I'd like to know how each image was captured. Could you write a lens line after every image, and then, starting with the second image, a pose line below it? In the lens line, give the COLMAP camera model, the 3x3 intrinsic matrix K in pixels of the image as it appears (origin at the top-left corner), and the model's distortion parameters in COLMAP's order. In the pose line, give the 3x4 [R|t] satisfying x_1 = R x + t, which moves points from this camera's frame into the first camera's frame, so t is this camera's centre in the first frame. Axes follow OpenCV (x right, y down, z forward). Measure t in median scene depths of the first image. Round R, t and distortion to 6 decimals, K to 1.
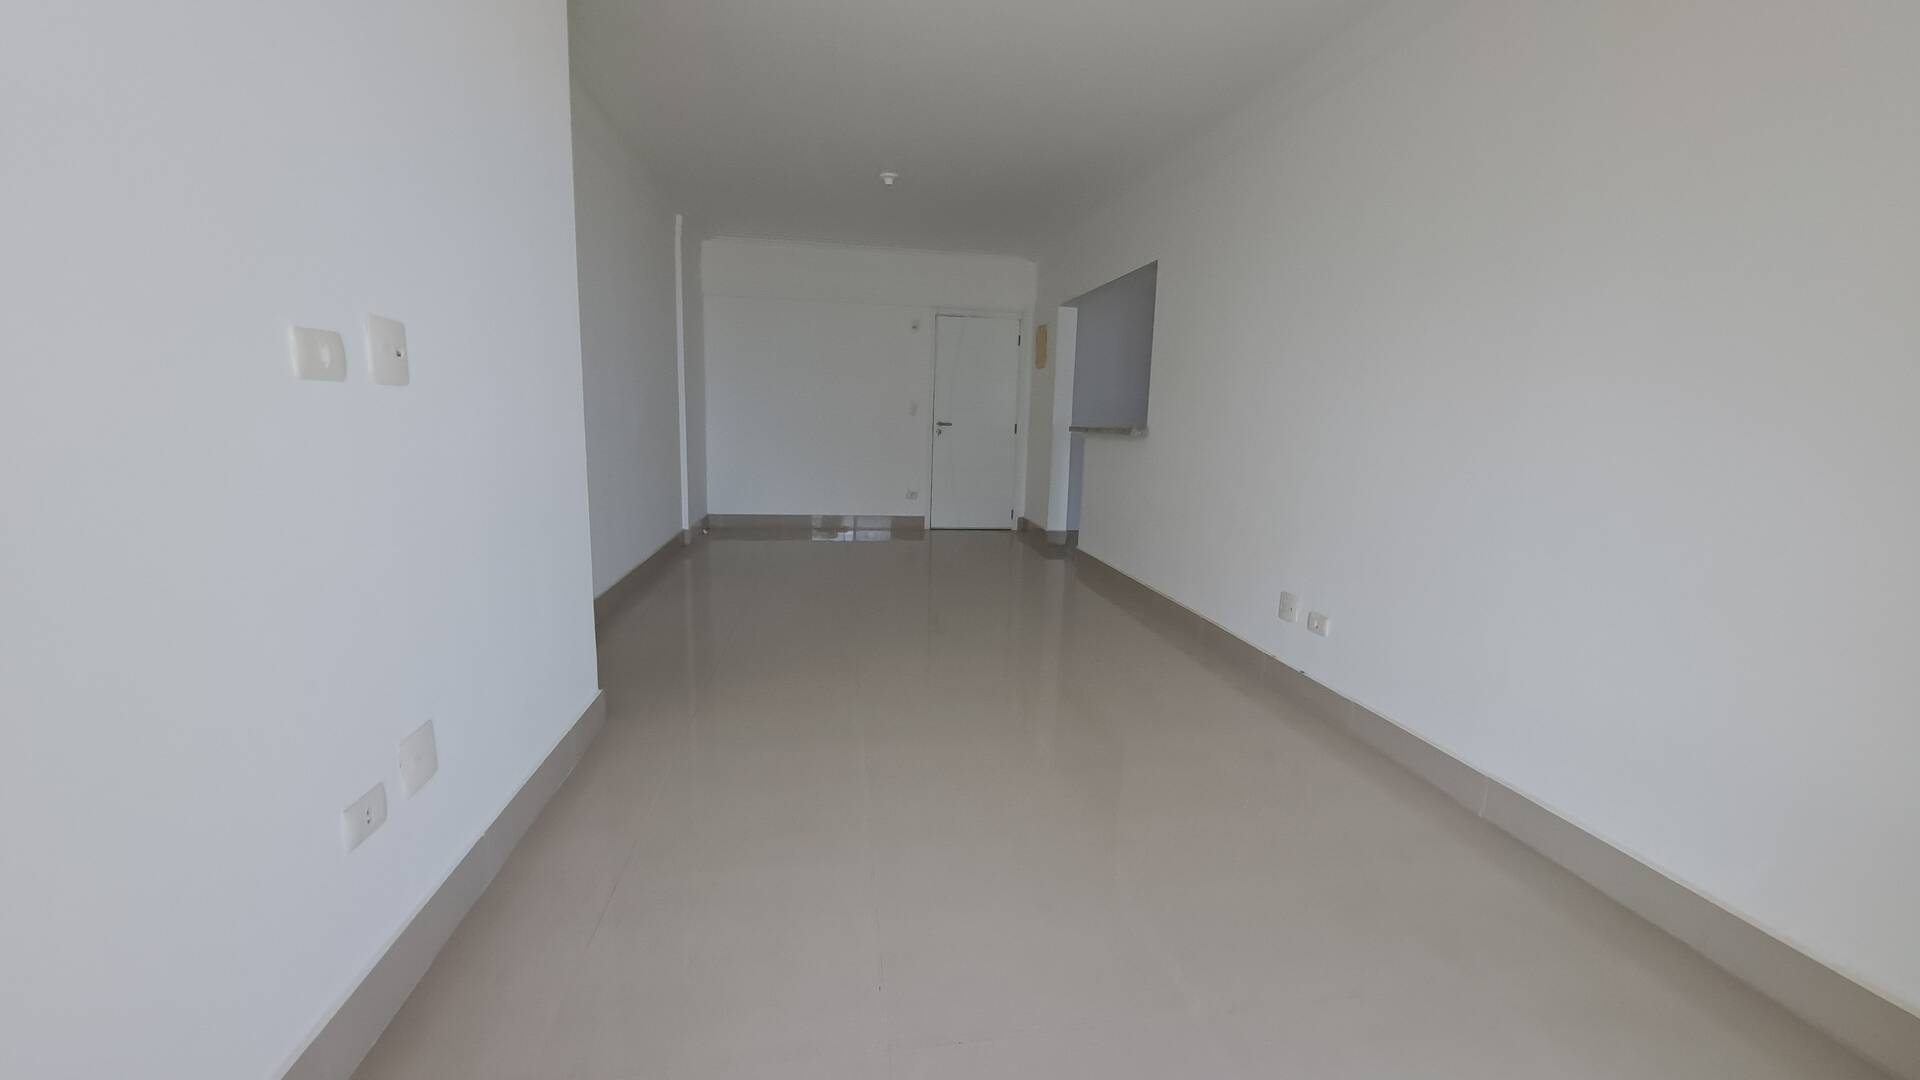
lens RADIAL K [[771.3, 0, 960.3], [0, 771.3, 536.8], [0, 0, 1]] dist [-0.013796, 0.000100]
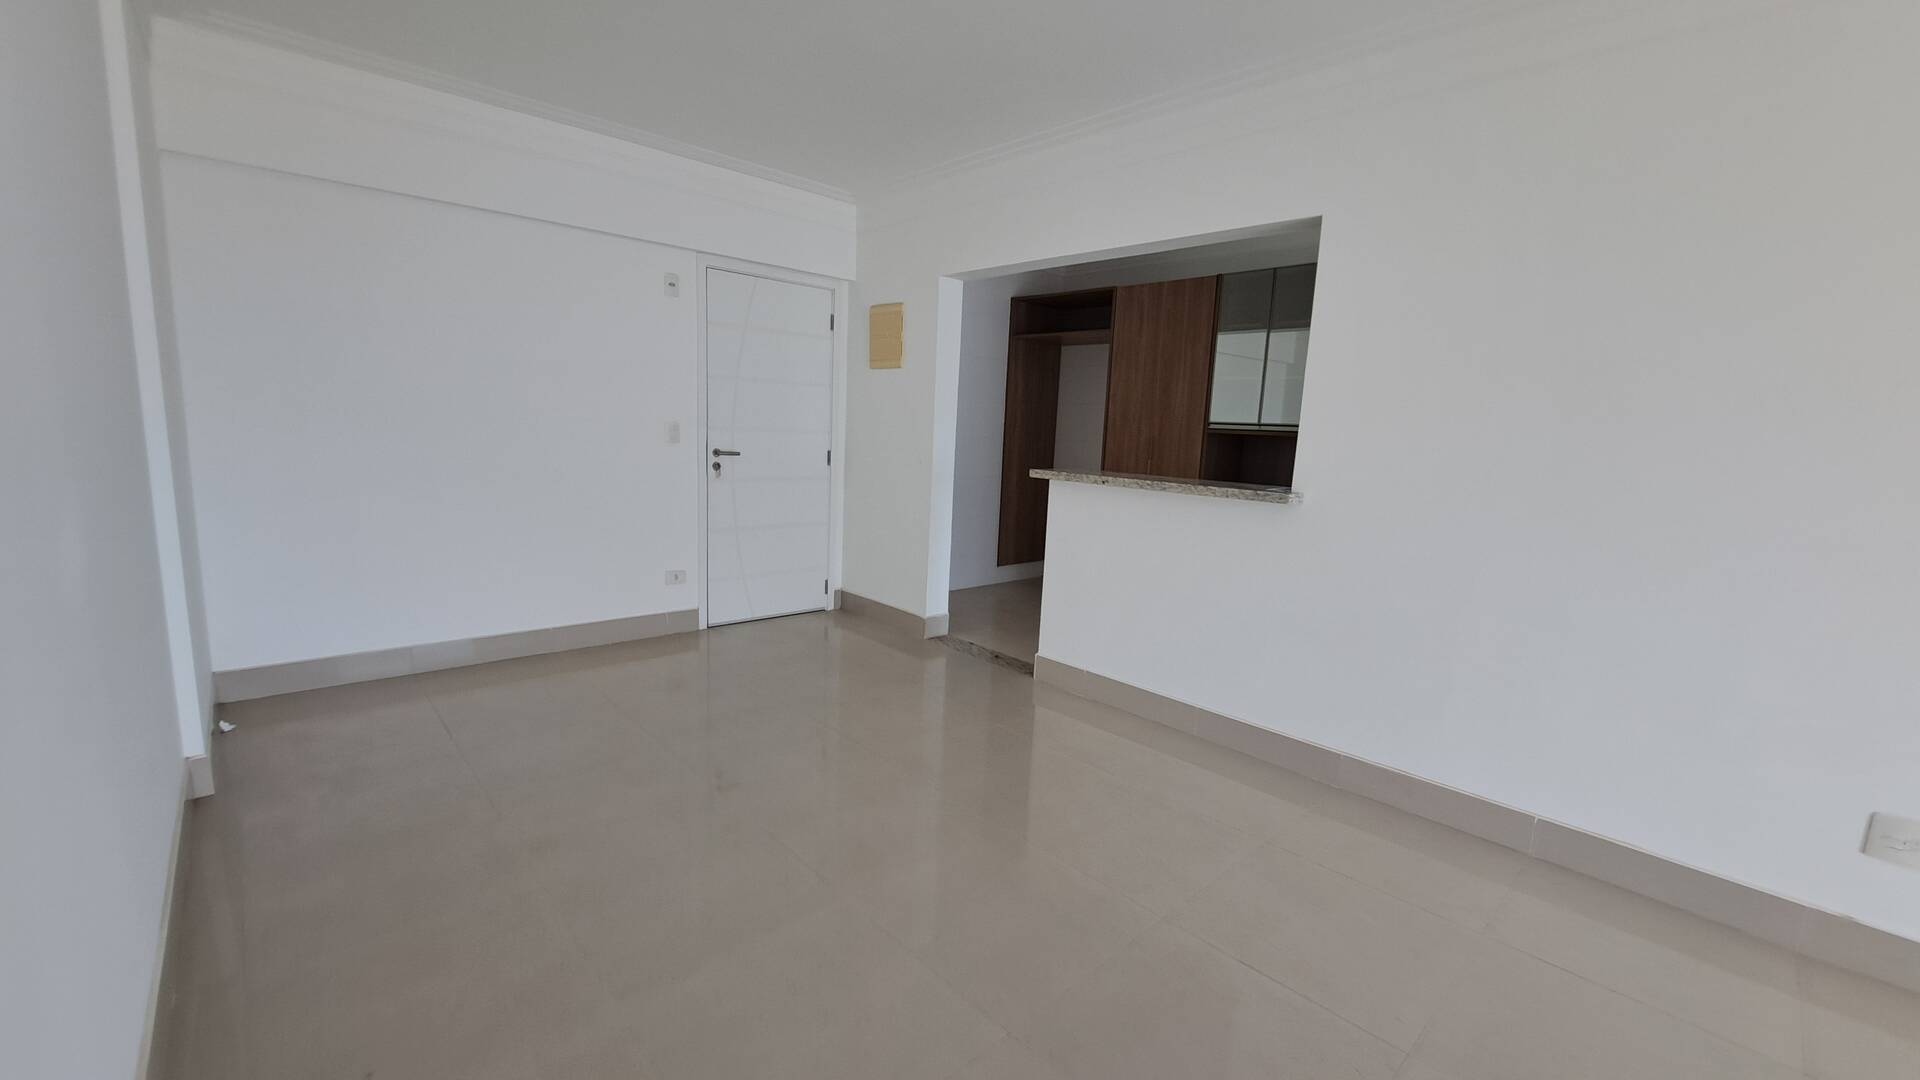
lens RADIAL K [[771.3, 0, 960.3], [0, 771.3, 536.8], [0, 0, 1]] dist [-0.013796, 0.000100]
pose [[0.835450, -0.073788, 0.544591, -0.197568], [0.067627, 0.997217, 0.031368, -0.087072], [-0.545390, 0.010623, 0.838115, 0.393635]]
